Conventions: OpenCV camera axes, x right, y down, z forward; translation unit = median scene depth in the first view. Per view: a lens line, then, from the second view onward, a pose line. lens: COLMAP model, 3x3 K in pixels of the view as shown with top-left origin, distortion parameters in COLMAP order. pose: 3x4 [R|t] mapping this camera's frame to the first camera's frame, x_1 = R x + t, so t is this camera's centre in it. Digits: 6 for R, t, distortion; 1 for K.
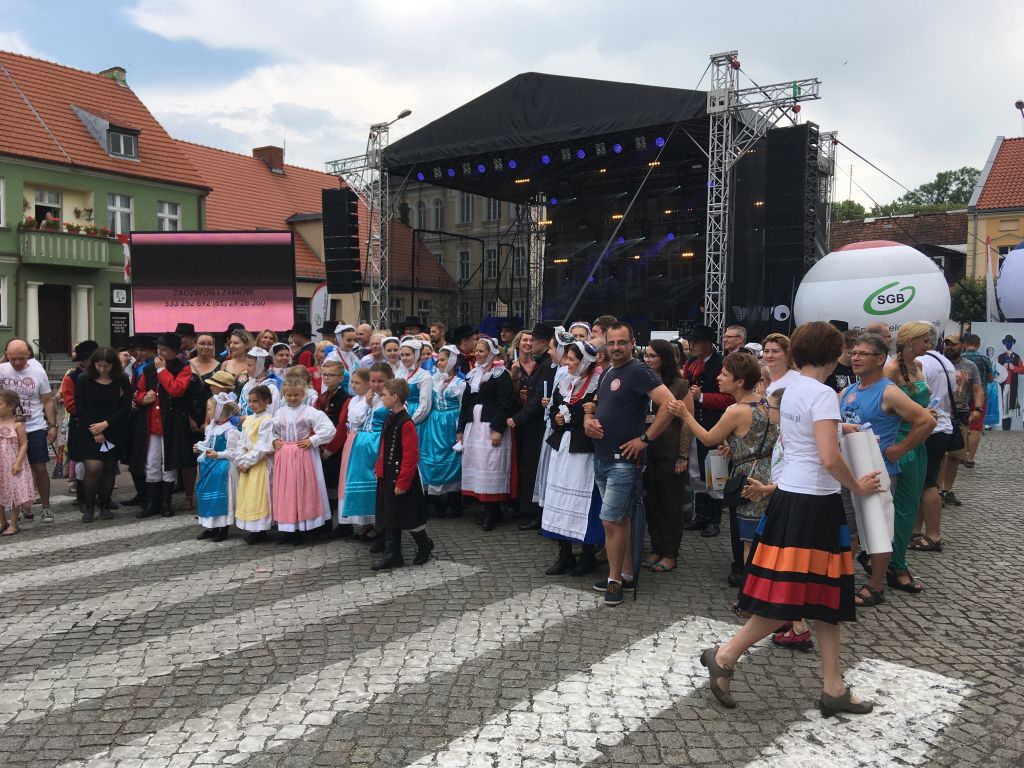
lens RADIAL K [[879.0, 0, 510.1], [0, 879.0, 371.3], [0, 0, 1]] dist [0.148603, -0.209033]
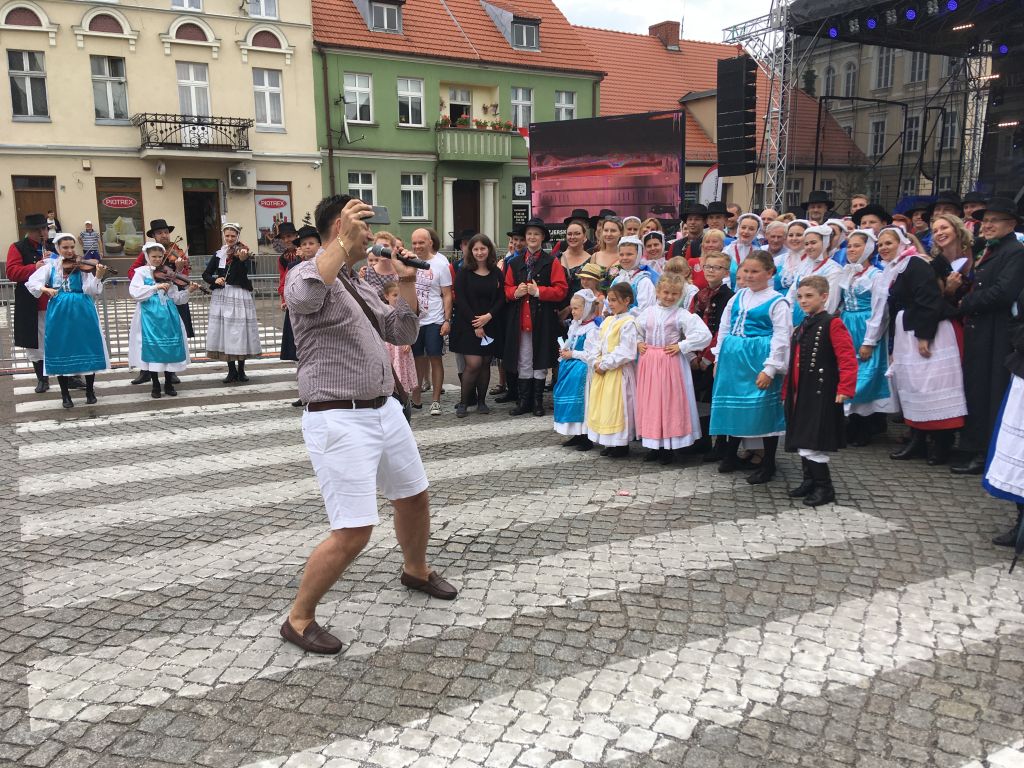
lens RADIAL K [[875.6, 0, 512.0], [0, 875.6, 384.0], [0, 0, 1]] dist [0.137098, -0.213641]
pose [[0.909460, 0.060322, -0.411393, -0.026127], [-0.002824, 0.990294, 0.138962, -0.004637], [0.415782, -0.125219, 0.900803, 0.176417]]
